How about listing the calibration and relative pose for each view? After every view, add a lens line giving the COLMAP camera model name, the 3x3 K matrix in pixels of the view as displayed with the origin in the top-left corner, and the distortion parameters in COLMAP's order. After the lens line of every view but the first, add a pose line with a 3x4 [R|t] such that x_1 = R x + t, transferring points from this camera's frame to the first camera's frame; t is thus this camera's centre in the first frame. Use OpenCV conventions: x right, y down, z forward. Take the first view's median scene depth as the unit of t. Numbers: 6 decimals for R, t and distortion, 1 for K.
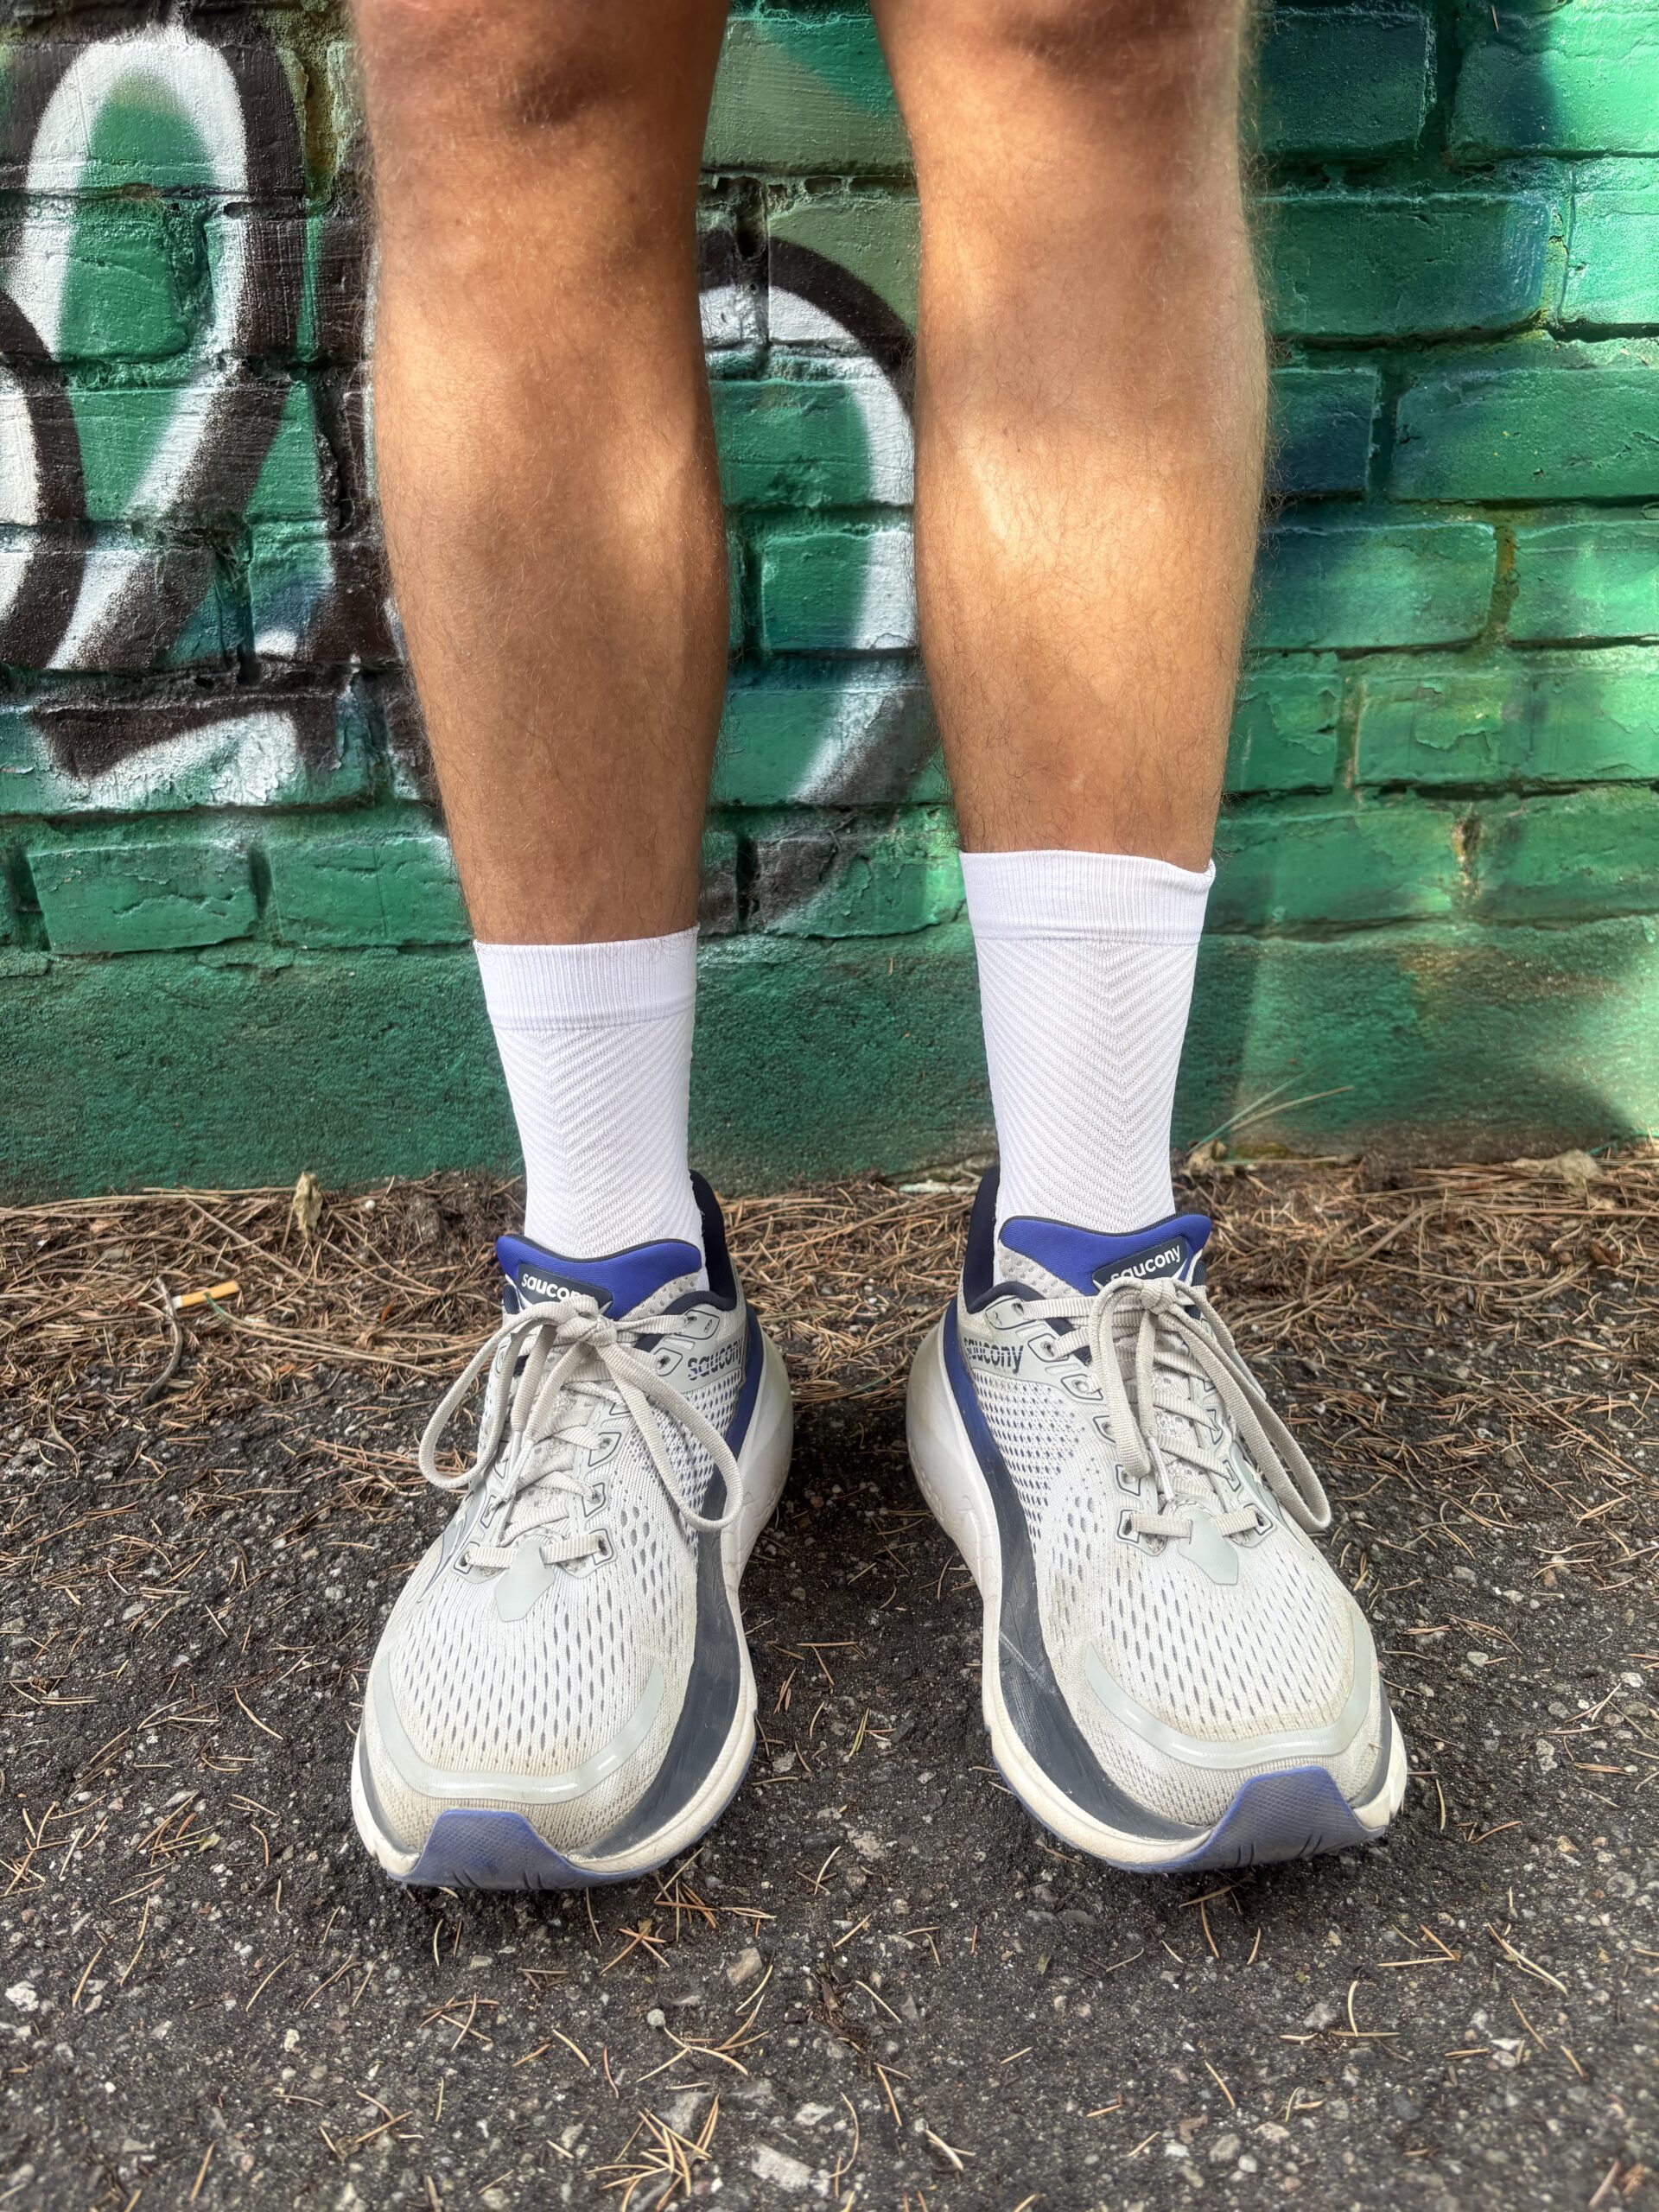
lens RADIAL K [[1721.1, 0, 826.5], [0, 1721.1, 1117.2], [0, 0, 1]] dist [0.029855, -0.042701]
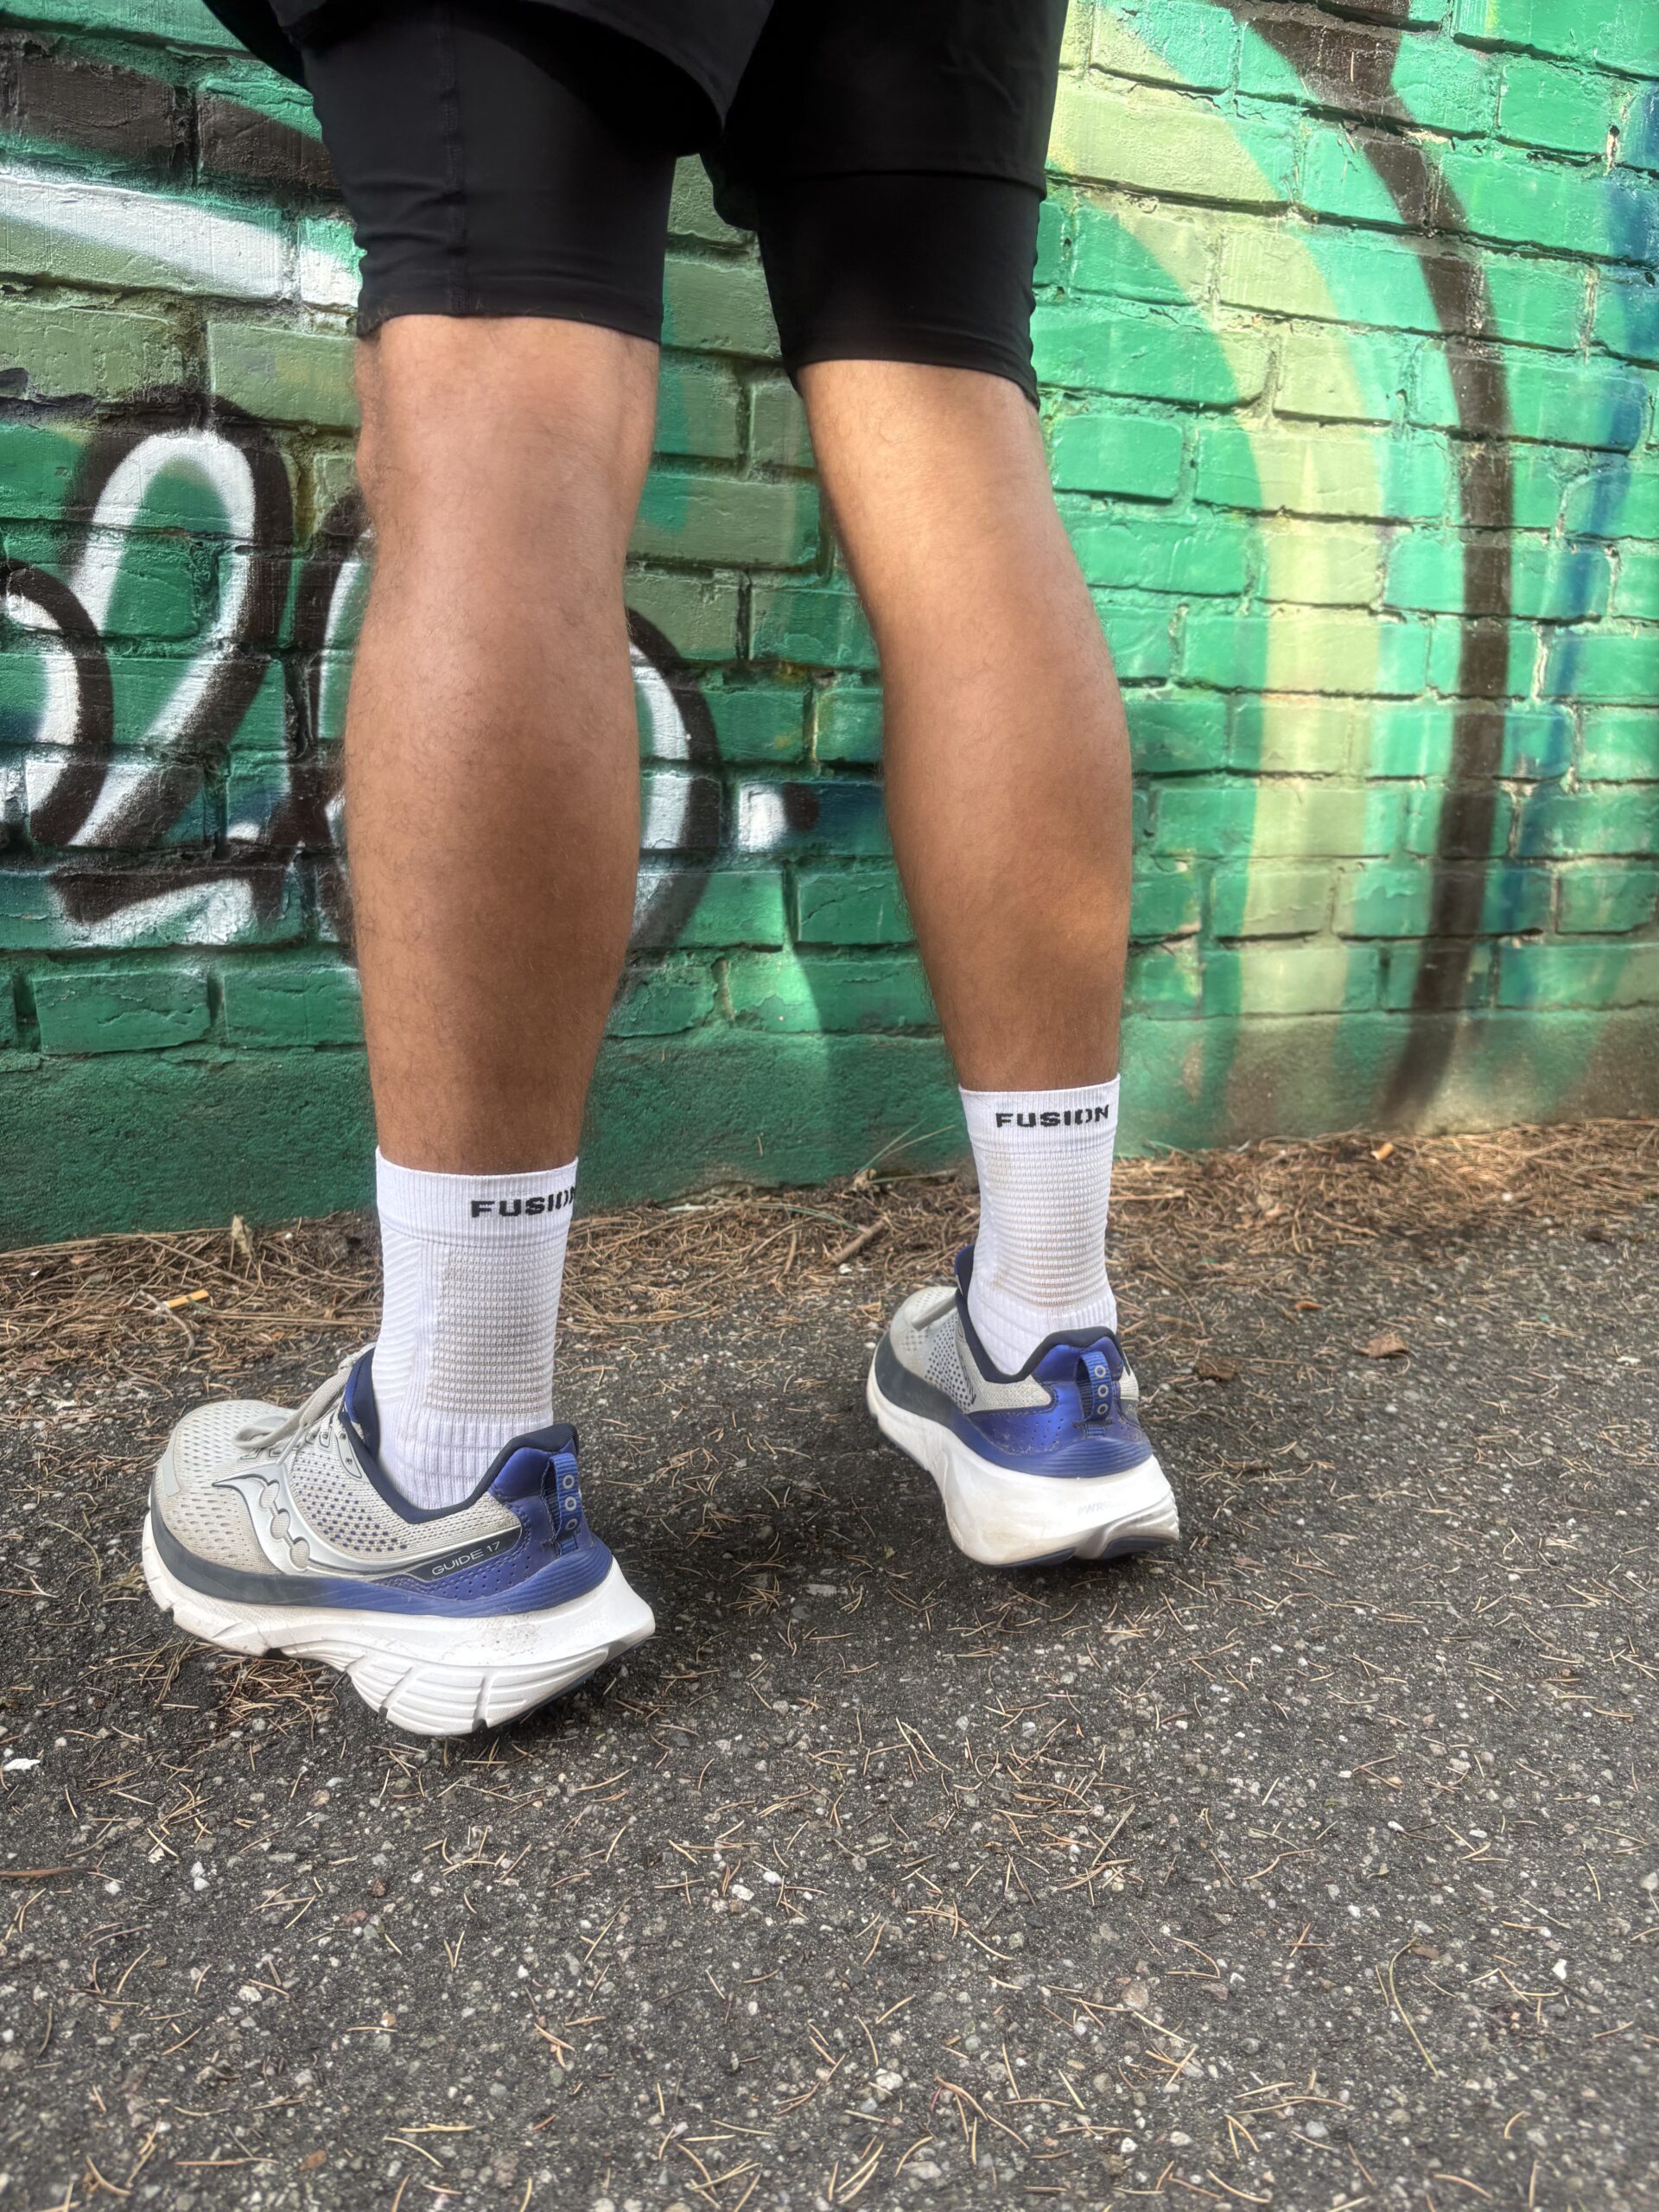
lens RADIAL K [[1721.1, 0, 843.6], [0, 1721.1, 1126.9], [0, 0, 1]] dist [0.029855, -0.042701]
pose [[0.943310, -0.026390, 0.330863, -0.329752], [0.065680, 0.991964, -0.108138, 0.154801], [-0.325350, 0.123739, 0.937463, -0.469935]]
